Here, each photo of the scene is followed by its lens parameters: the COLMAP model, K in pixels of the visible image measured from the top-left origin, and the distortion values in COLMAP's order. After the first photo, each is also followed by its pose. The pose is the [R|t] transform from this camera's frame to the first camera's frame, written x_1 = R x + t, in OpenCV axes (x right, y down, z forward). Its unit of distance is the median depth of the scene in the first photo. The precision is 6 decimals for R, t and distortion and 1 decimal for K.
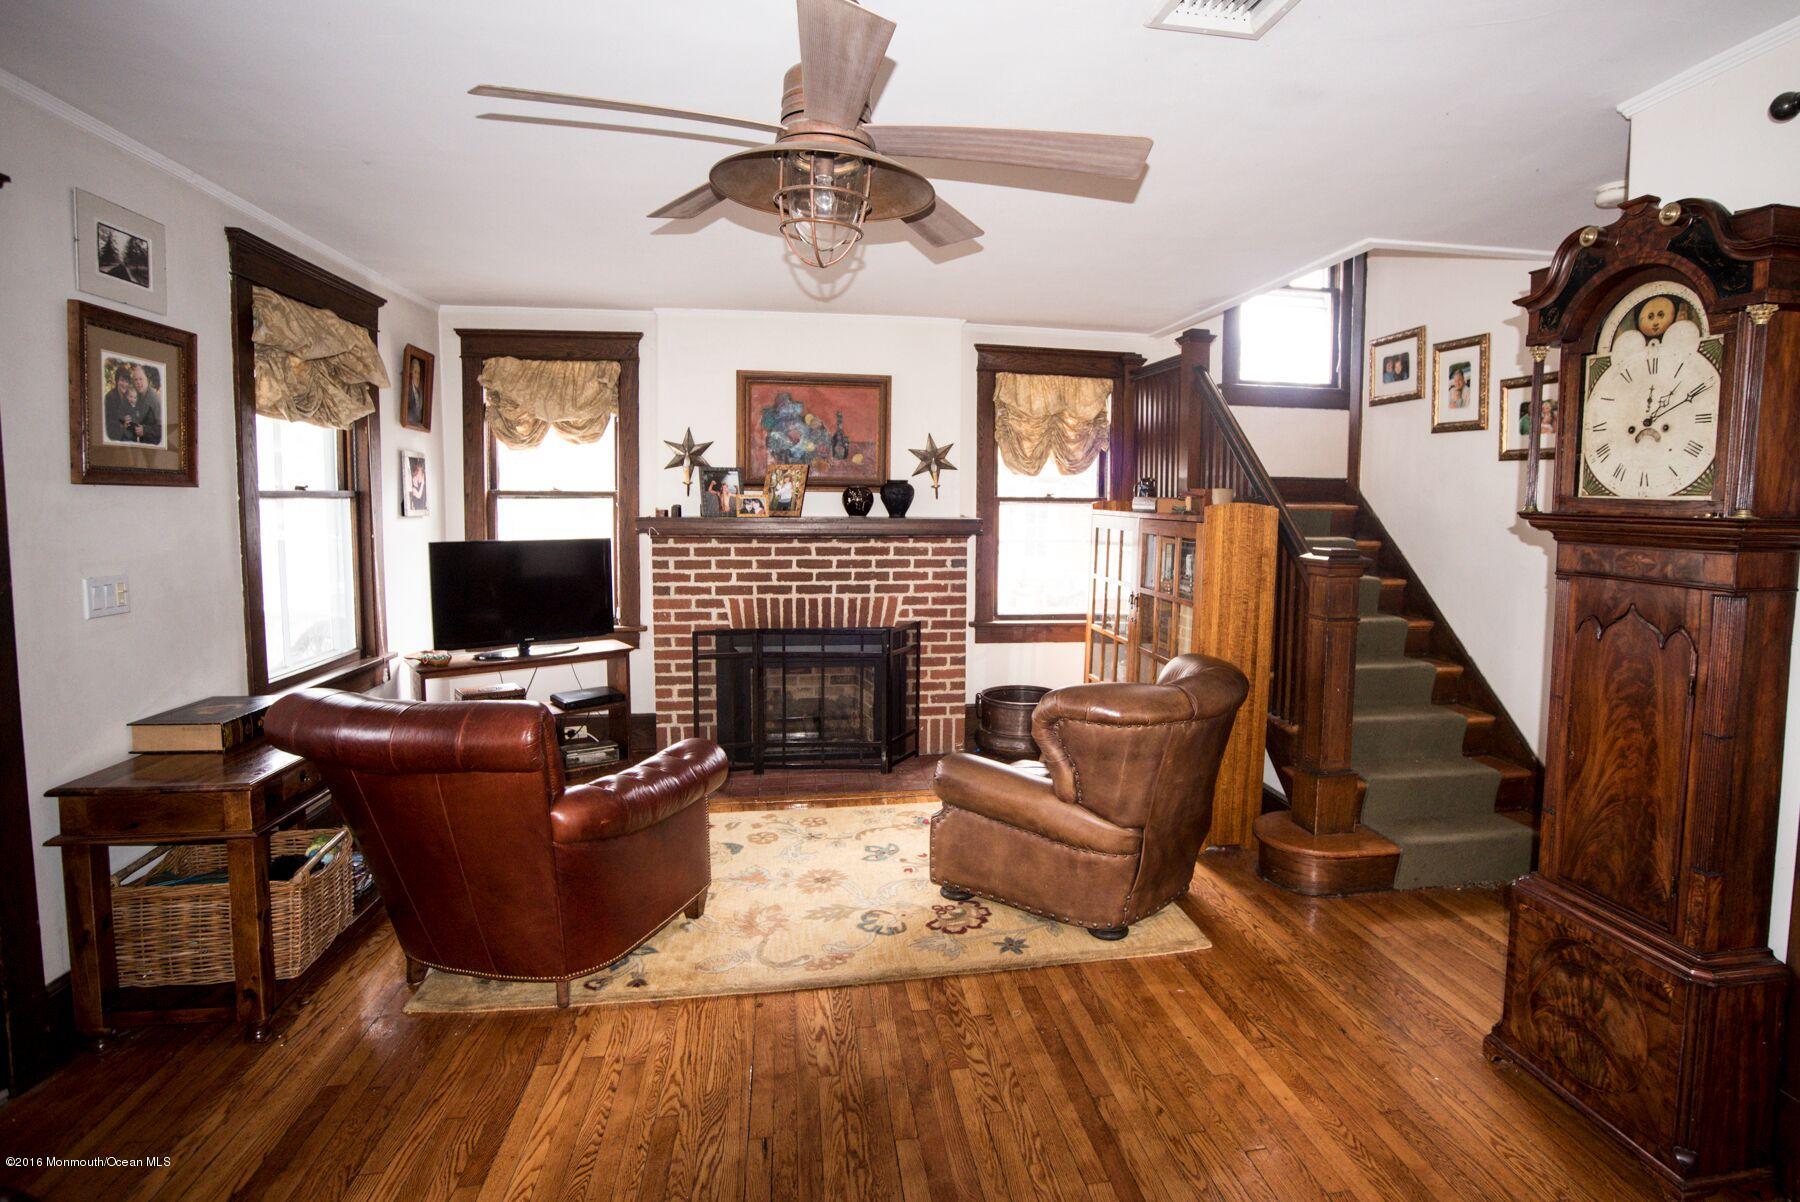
lens RADIAL K [[873.5, 0, 903.1], [0, 873.5, 549.3], [0, 0, 1]] dist [-0.088867, 0.031243]
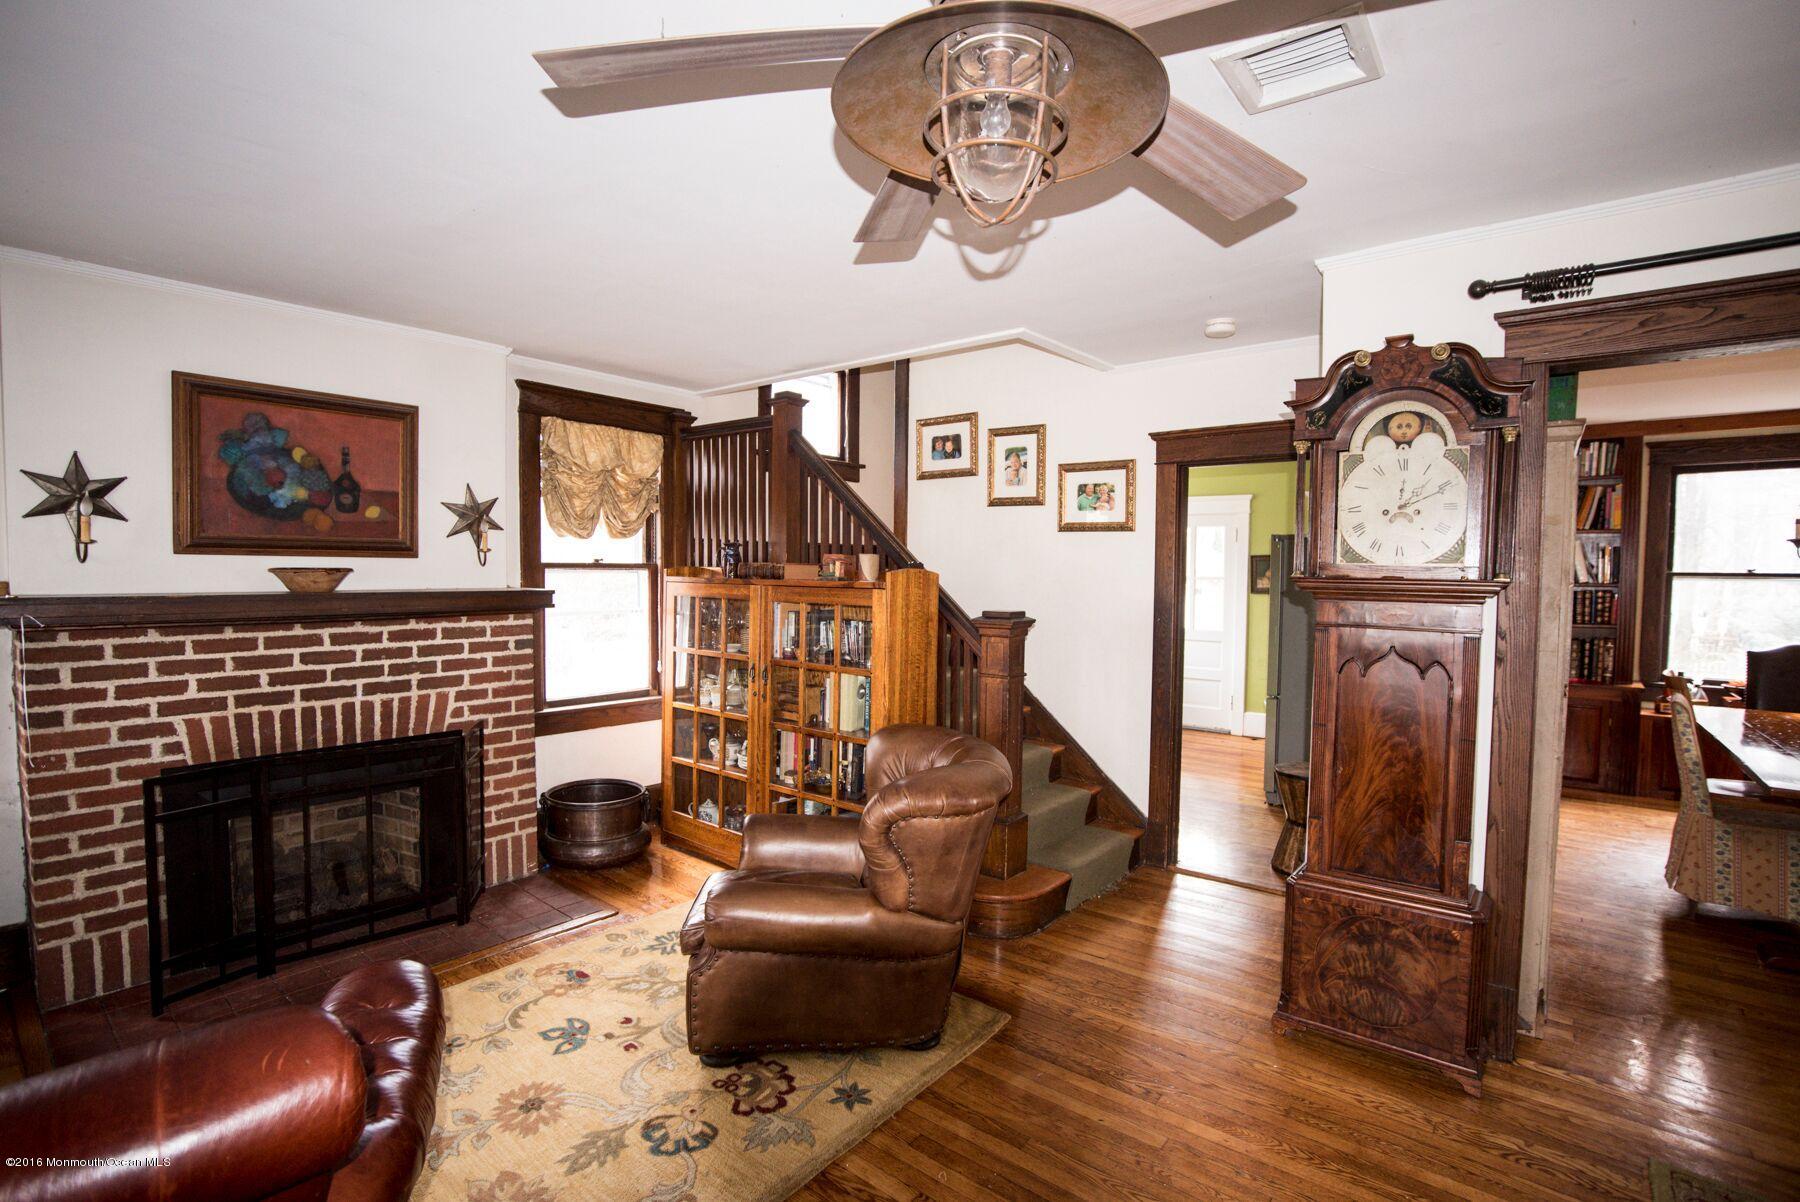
lens RADIAL K [[846.7, 0, 900.0], [0, 846.7, 601.0], [0, 0, 1]] dist [-0.077841, 0.028868]
pose [[0.752159, -0.029797, 0.658308, -0.192232], [0.037972, 0.999277, 0.001845, -0.013006], [-0.657887, 0.023609, 0.752746, 0.186478]]
